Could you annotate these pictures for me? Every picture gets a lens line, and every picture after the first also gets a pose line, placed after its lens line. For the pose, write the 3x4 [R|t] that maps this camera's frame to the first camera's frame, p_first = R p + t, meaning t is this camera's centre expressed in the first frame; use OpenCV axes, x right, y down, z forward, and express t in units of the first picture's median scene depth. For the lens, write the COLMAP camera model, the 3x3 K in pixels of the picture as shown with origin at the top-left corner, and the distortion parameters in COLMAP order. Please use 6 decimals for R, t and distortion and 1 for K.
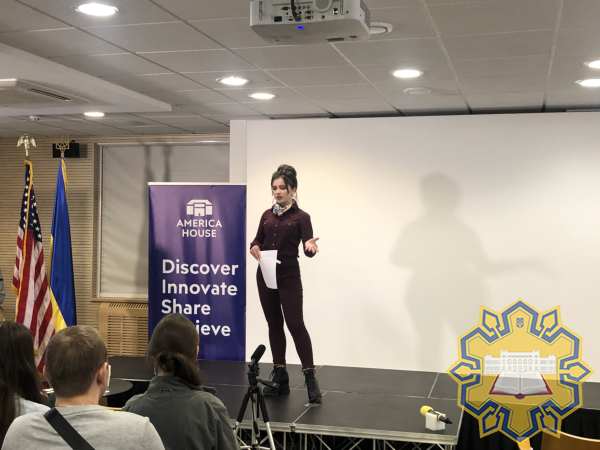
lens RADIAL K [[768.0, 0, 300.0], [0, 768.0, 225.0], [0, 0, 1]] dist [0.174249, -0.594413]
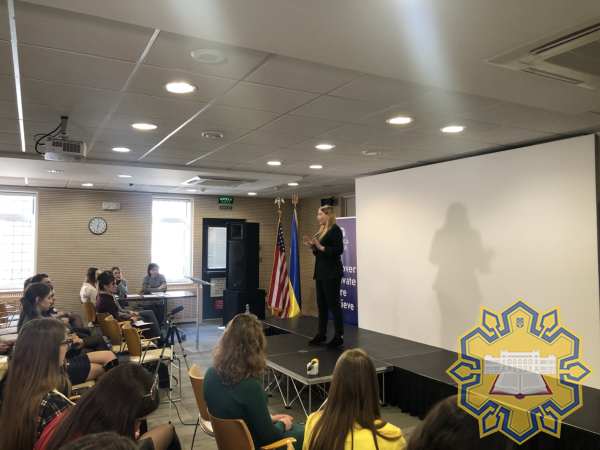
lens RADIAL K [[484.4, 0, 307.9], [0, 484.4, 223.5], [0, 0, 1]] dist [0.039605, -0.063185]
pose [[0.707333, -0.036991, -0.705912, 0.569096], [0.009386, 0.999033, -0.042946, 0.002869], [0.706818, 0.023752, 0.706997, 0.194112]]
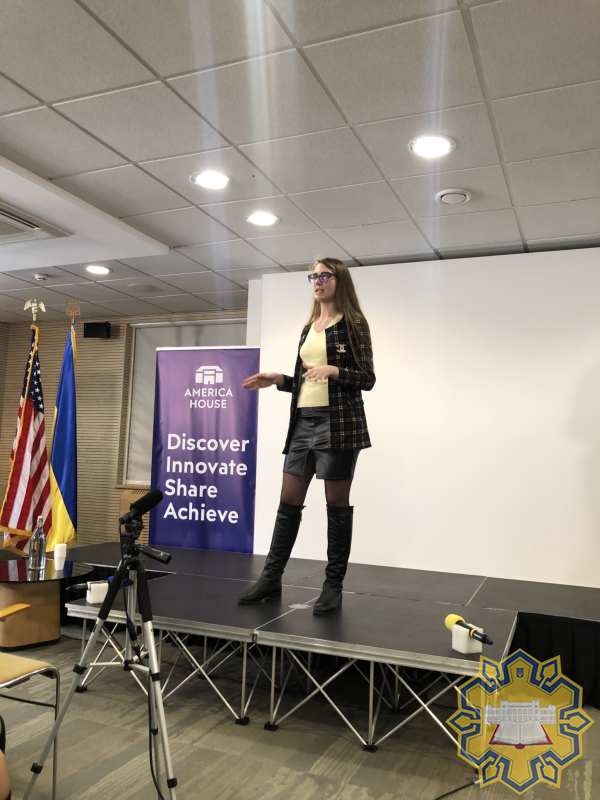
lens RADIAL K [[647.7, 0, 300.0], [0, 647.7, 400.0], [0, 0, 1]] dist [0.112990, -0.292671]
pose [[0.991767, 0.012739, -0.127424, 0.067412], [-0.024400, 0.995608, -0.090380, 0.070404], [0.125713, 0.092745, 0.987722, 0.279122]]
